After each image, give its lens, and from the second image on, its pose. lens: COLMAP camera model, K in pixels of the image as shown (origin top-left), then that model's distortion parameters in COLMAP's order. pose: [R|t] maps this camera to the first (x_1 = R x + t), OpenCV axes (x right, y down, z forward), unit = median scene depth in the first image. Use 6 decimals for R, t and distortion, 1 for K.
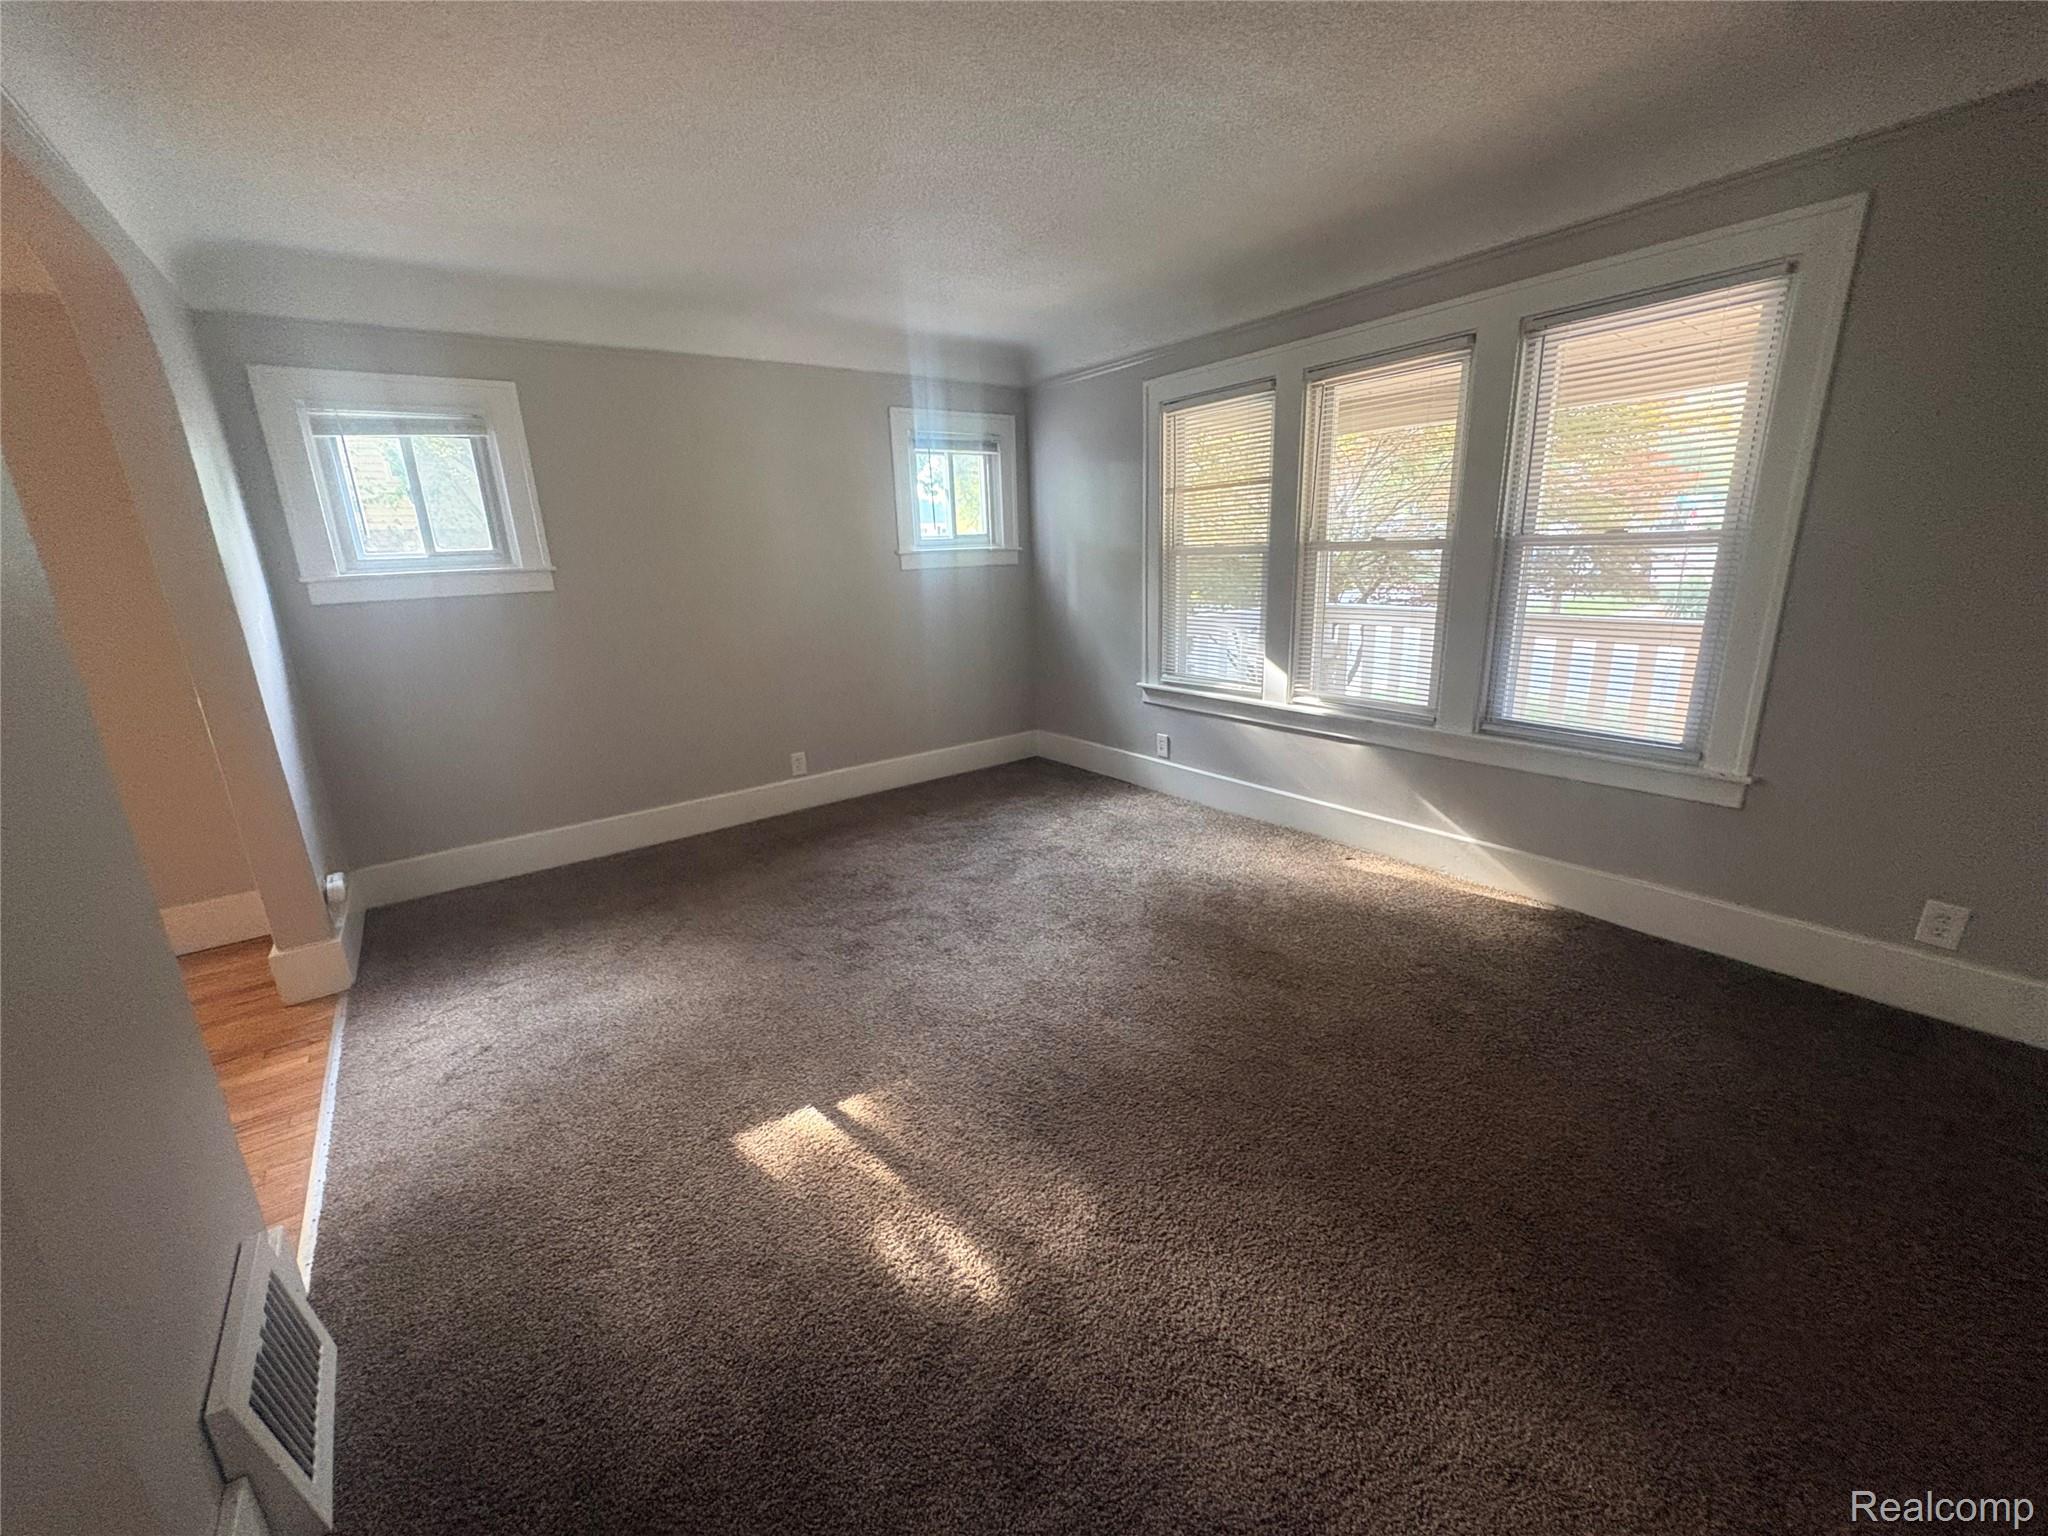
lens RADIAL K [[816.2, 0, 1020.9], [0, 816.2, 765.3], [0, 0, 1]] dist [0.004579, 0.000283]
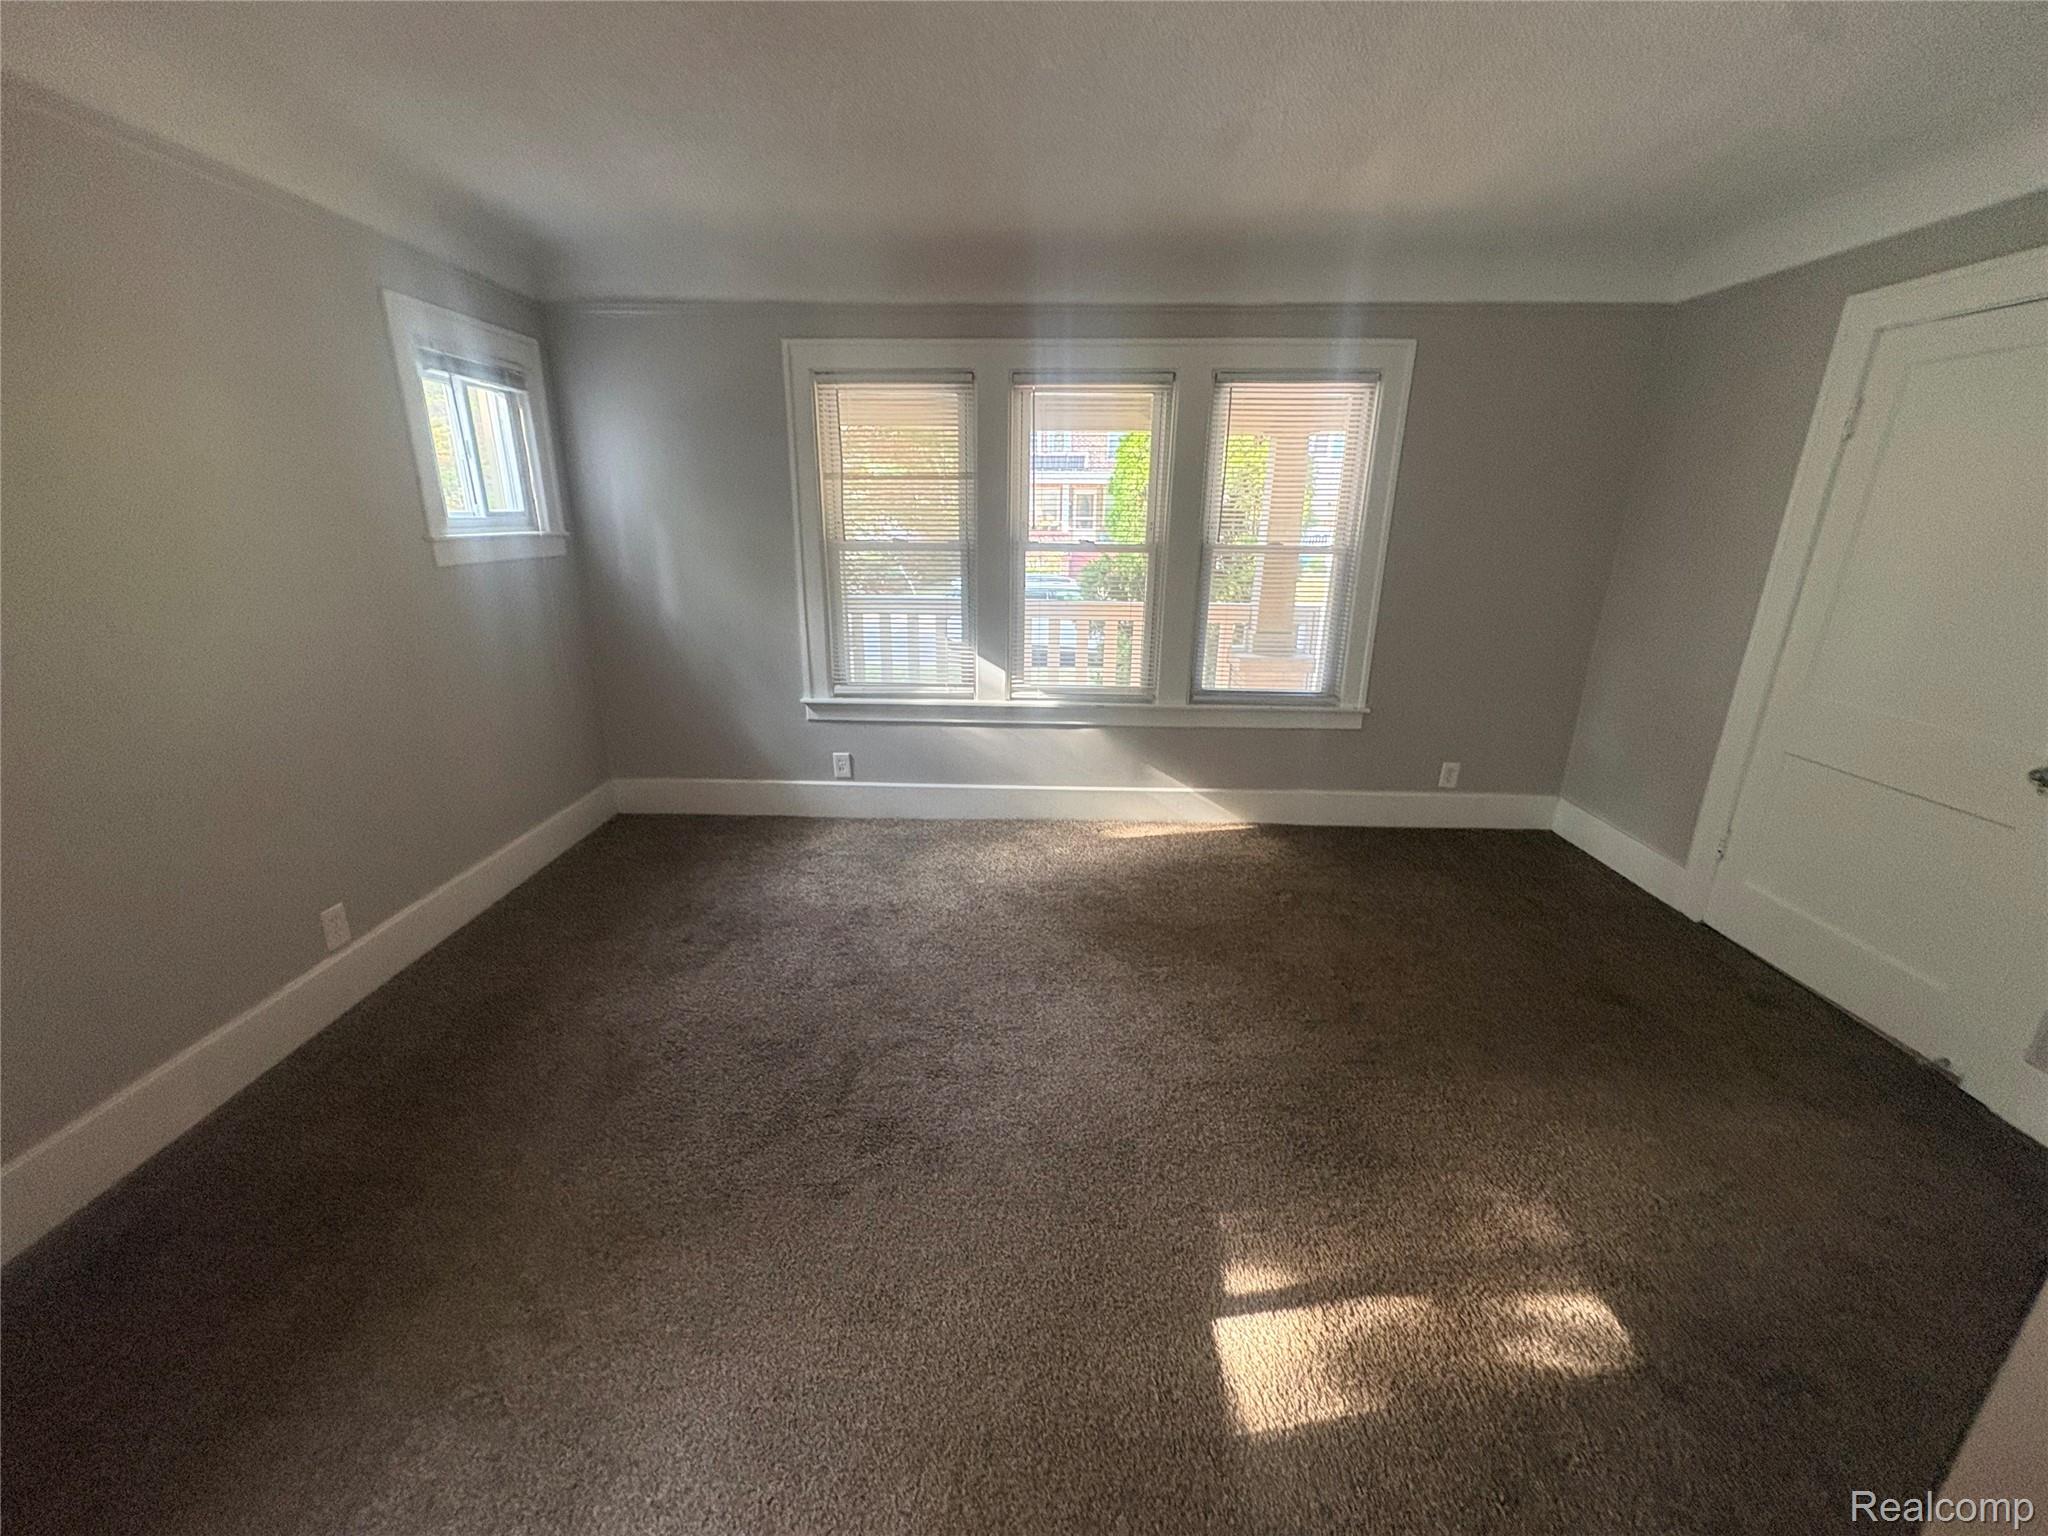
lens RADIAL K [[816.2, 0, 1020.9], [0, 816.2, 765.3], [0, 0, 1]] dist [0.004579, 0.000283]
pose [[0.614233, -0.191801, 0.765460, -0.480424], [0.172991, 0.979145, 0.106530, -0.106228], [-0.769930, 0.066984, 0.634604, 0.362772]]
